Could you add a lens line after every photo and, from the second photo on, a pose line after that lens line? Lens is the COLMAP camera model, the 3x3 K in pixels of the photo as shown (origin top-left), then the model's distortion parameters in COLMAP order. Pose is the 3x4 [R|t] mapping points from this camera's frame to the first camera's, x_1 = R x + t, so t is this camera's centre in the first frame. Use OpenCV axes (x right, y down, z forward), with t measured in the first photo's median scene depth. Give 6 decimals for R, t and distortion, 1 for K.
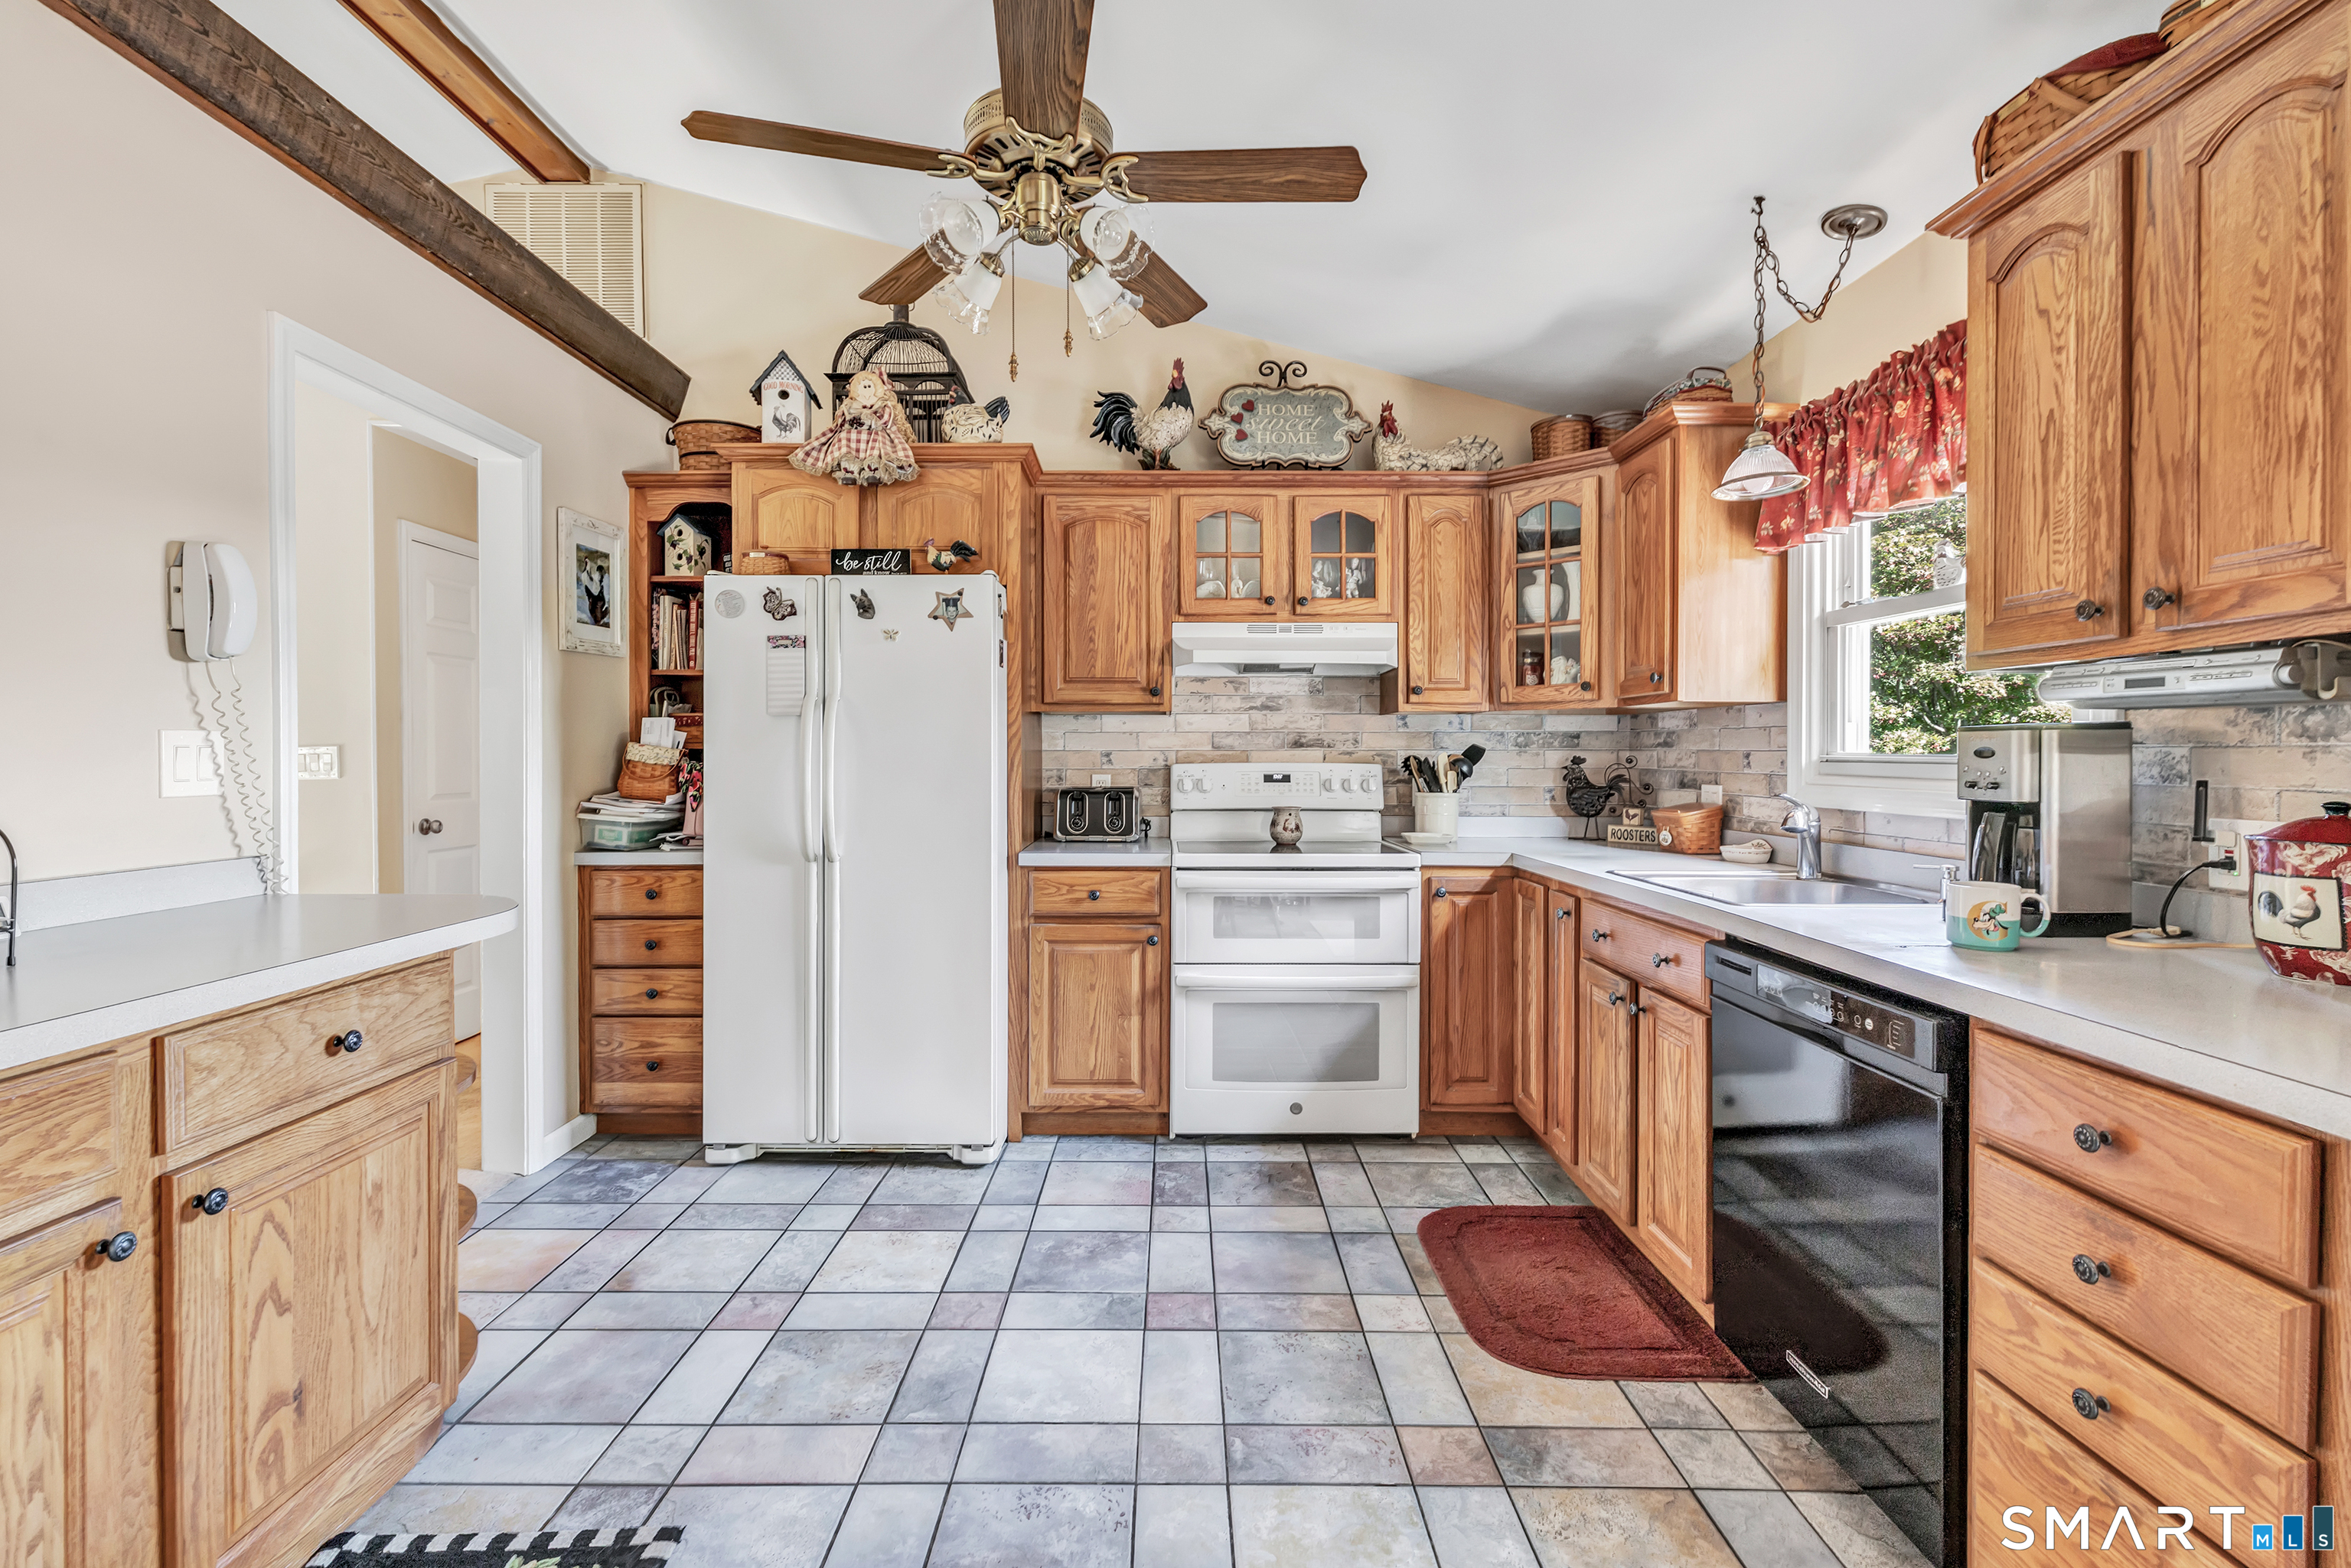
lens RADIAL K [[1038.4, 0, 1190.9], [0, 1038.4, 762.3], [0, 0, 1]] dist [0.002337, 0.001769]
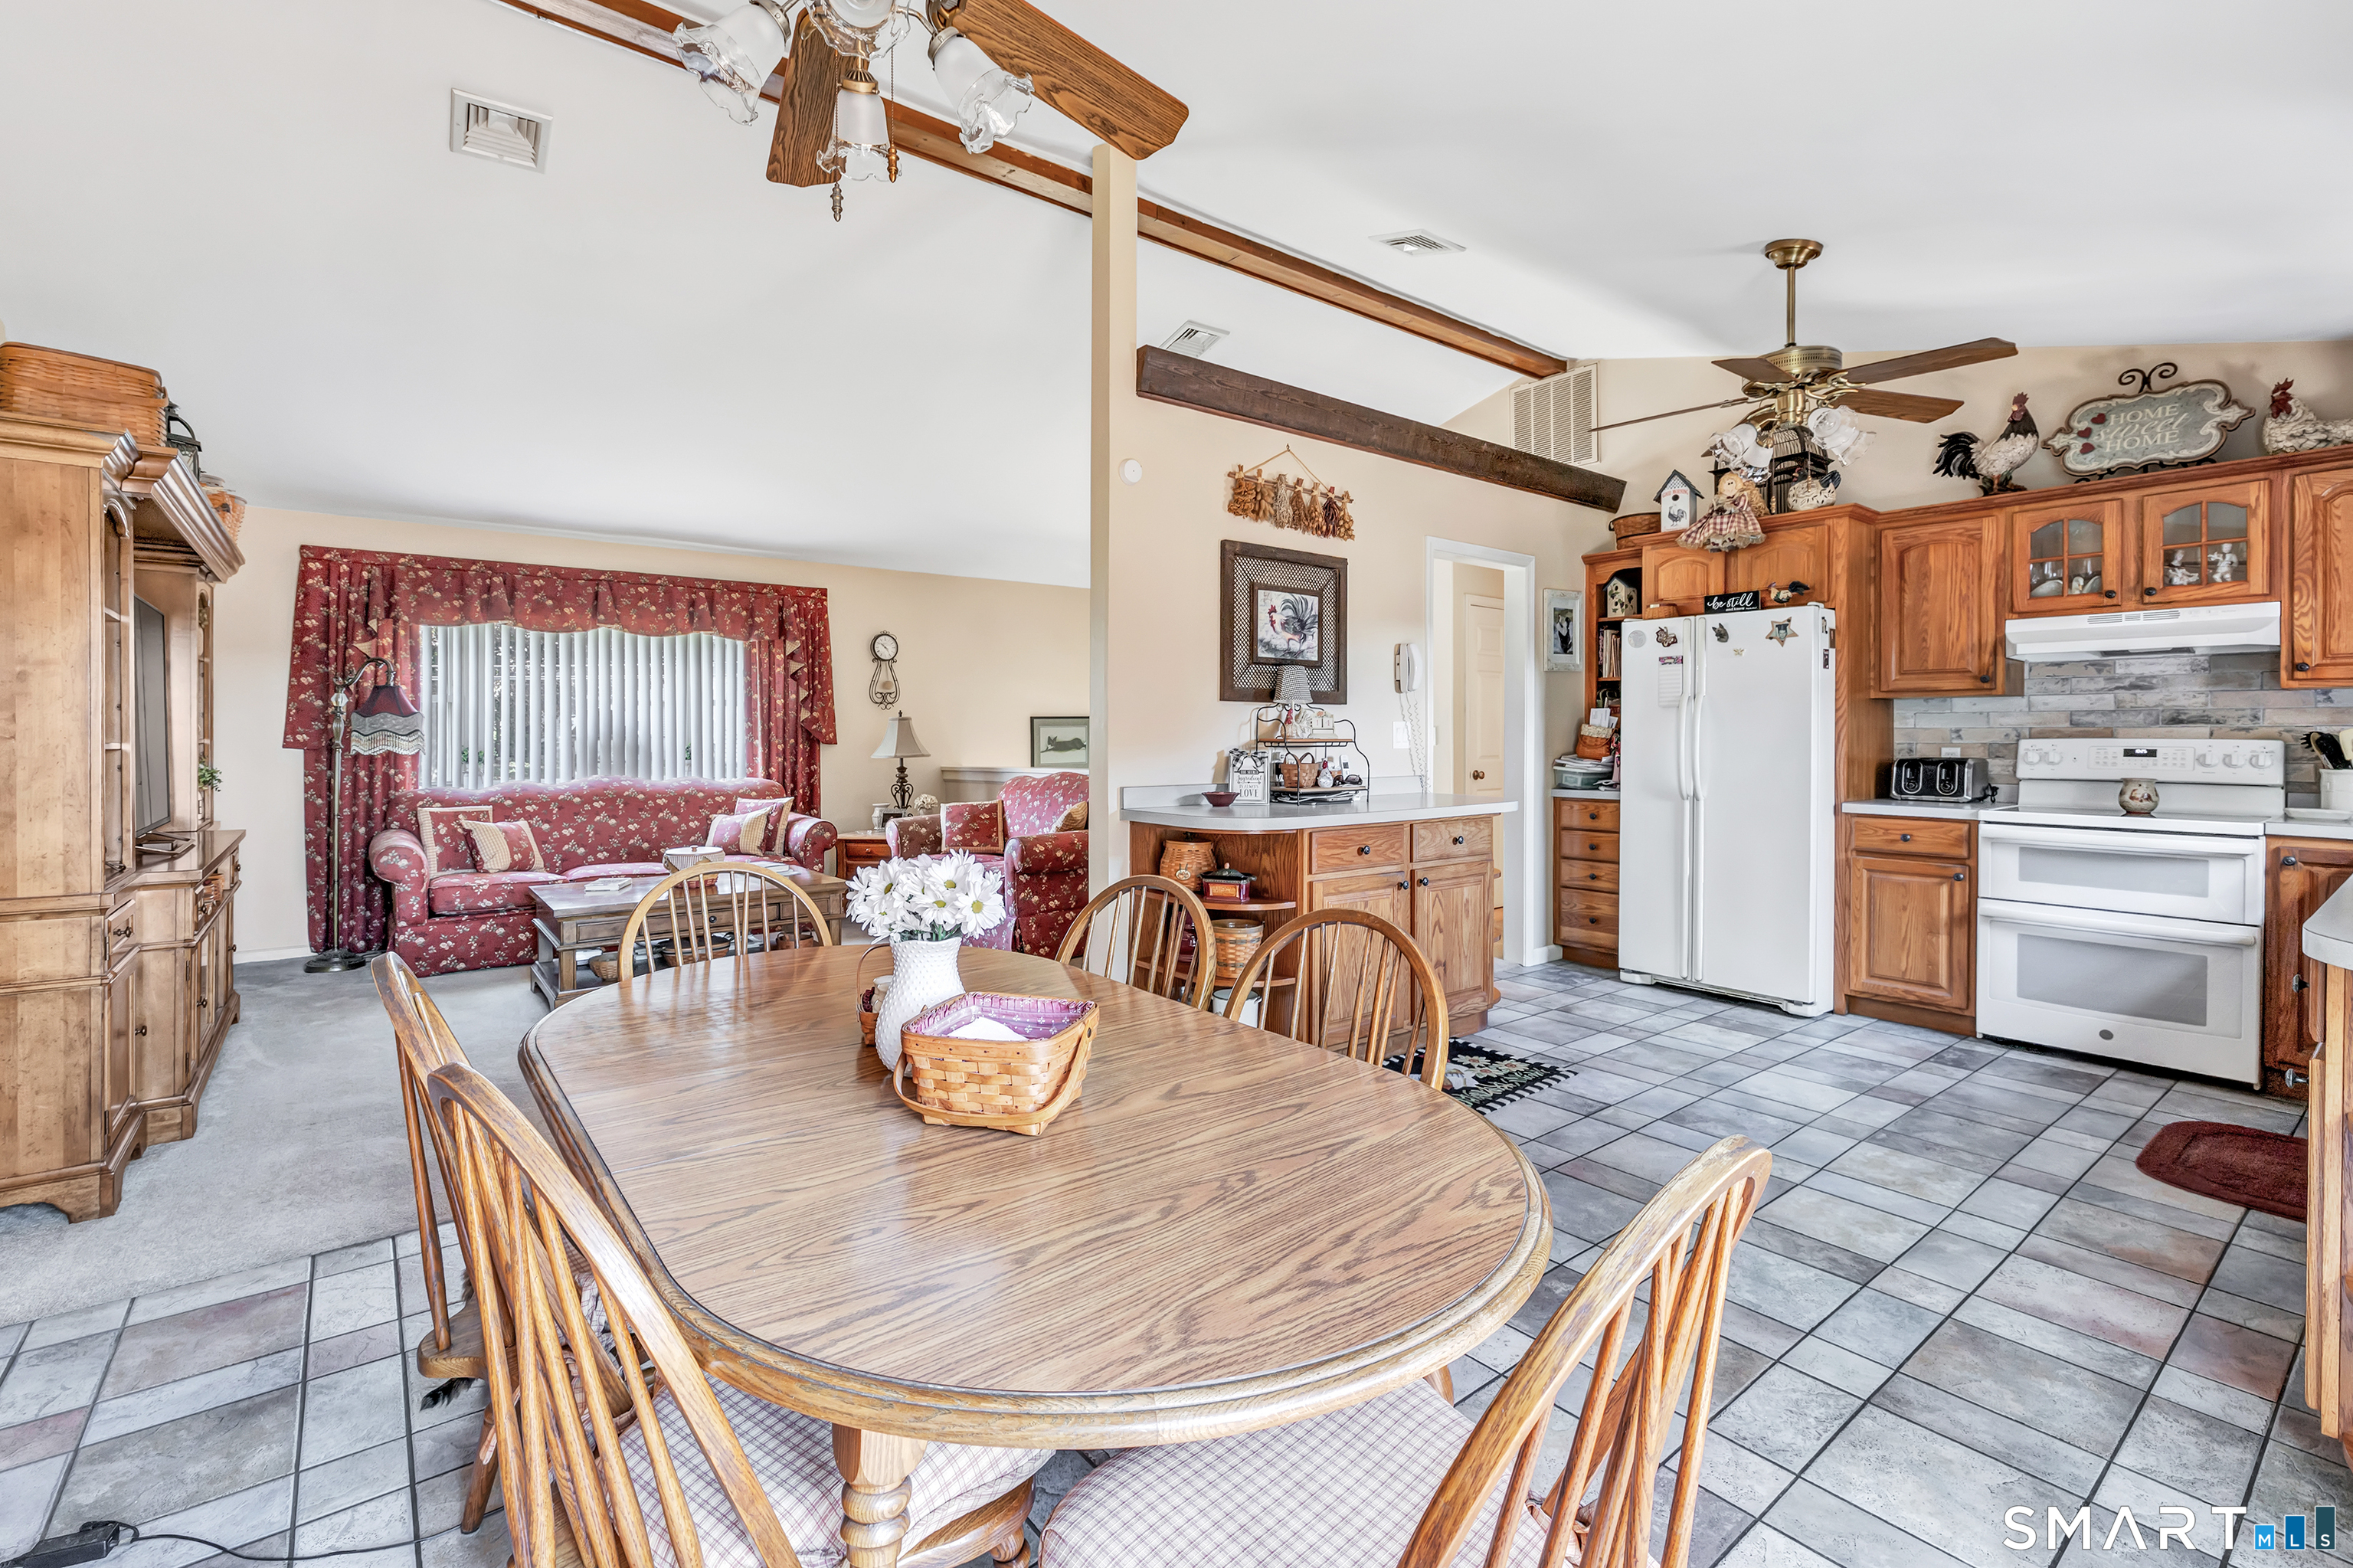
lens RADIAL K [[1039.4, 0, 1182.9], [0, 1039.4, 744.5], [0, 0, 1]] dist [0.002337, 0.001769]
pose [[0.620632, 0.007825, -0.784063, 0.379160], [-0.003979, 0.999969, 0.006830, 0.004312], [0.784092, -0.001120, 0.620643, -0.547240]]
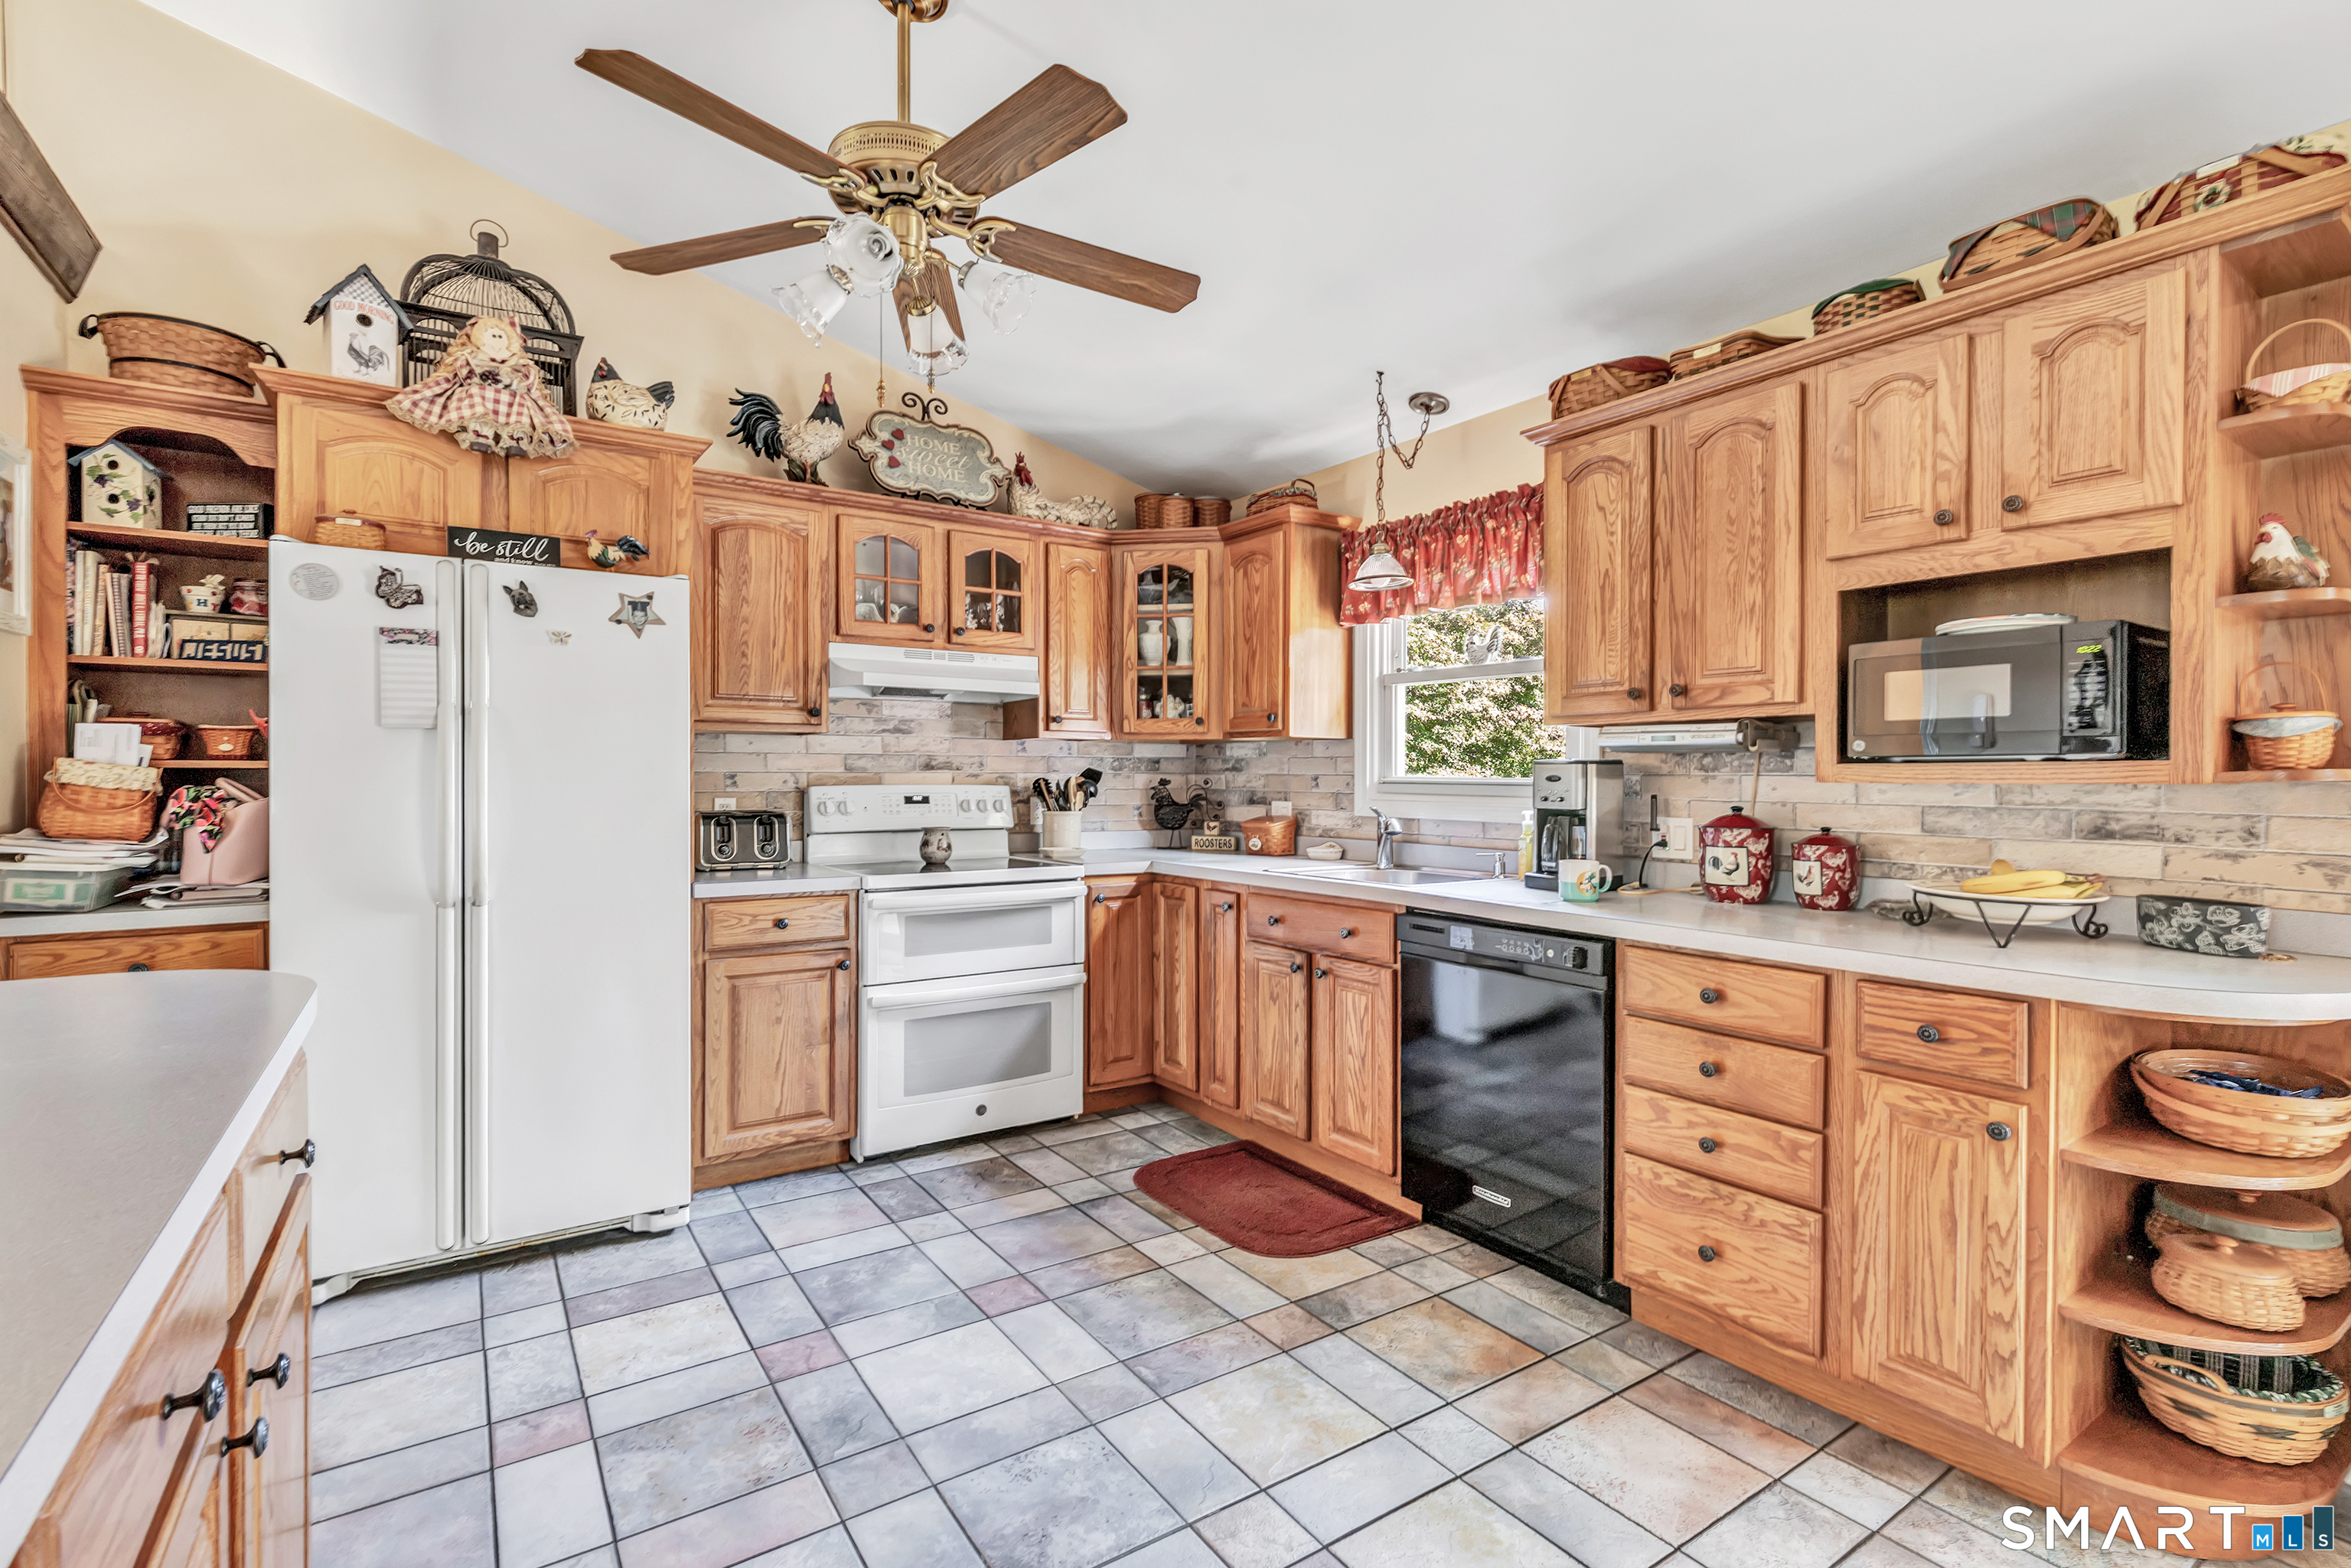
lens RADIAL K [[1038.4, 0, 1164.4], [0, 1038.4, 781.6], [0, 0, 1]] dist [0.002337, 0.001769]
pose [[0.838587, -0.000871, 0.544767, -0.325291], [0.001118, 0.999999, -0.000122, -0.002628], [-0.544767, 0.000712, 0.838587, 0.005563]]
